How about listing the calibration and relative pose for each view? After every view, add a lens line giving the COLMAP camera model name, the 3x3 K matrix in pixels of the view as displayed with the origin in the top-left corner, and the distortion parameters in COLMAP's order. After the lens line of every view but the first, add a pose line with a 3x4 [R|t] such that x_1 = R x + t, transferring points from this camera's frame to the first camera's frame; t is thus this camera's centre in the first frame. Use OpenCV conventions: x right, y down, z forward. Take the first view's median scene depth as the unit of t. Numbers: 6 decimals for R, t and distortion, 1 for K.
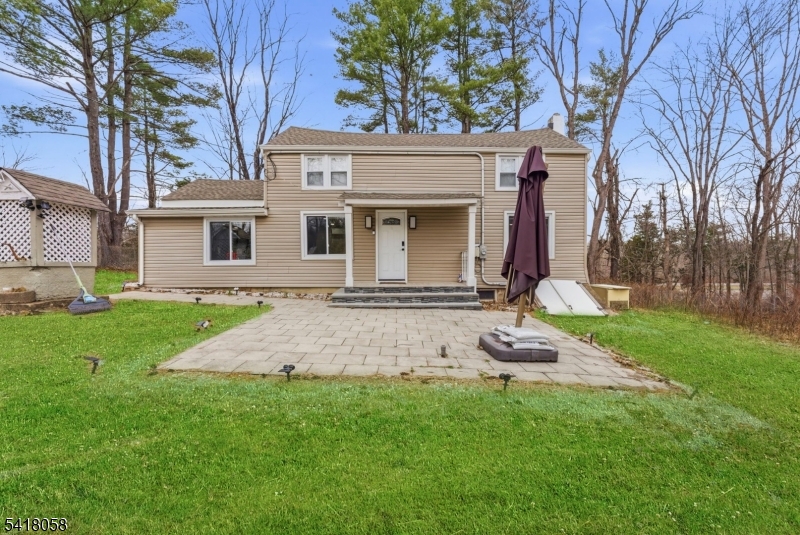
lens RADIAL K [[328.5, 0, 404.0], [0, 328.5, 285.3], [0, 0, 1]] dist [-0.000850, 0.000080]
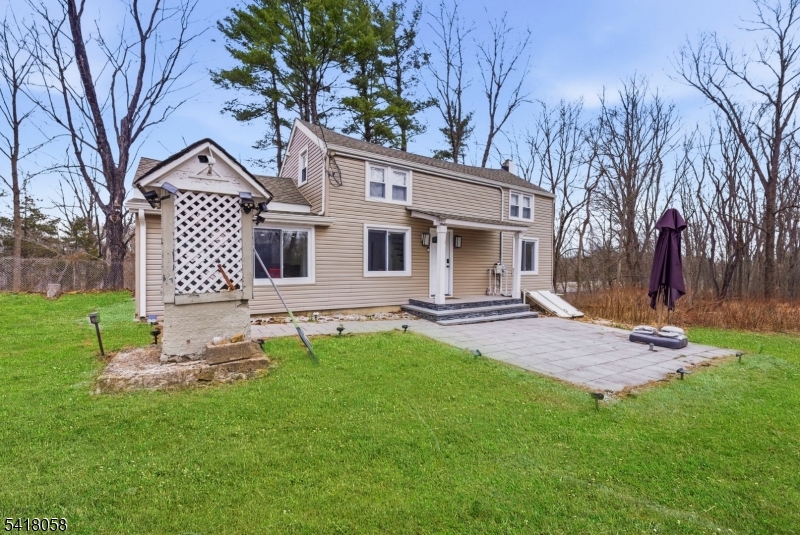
lens RADIAL K [[328.5, 0, 409.1], [0, 328.5, 289.4], [0, 0, 1]] dist [-0.000850, 0.000080]
pose [[0.848249, -0.027857, 0.528864, -0.695050], [0.033208, 0.999448, -0.000619, -0.038800], [-0.528555, 0.018088, 0.848706, 0.165231]]
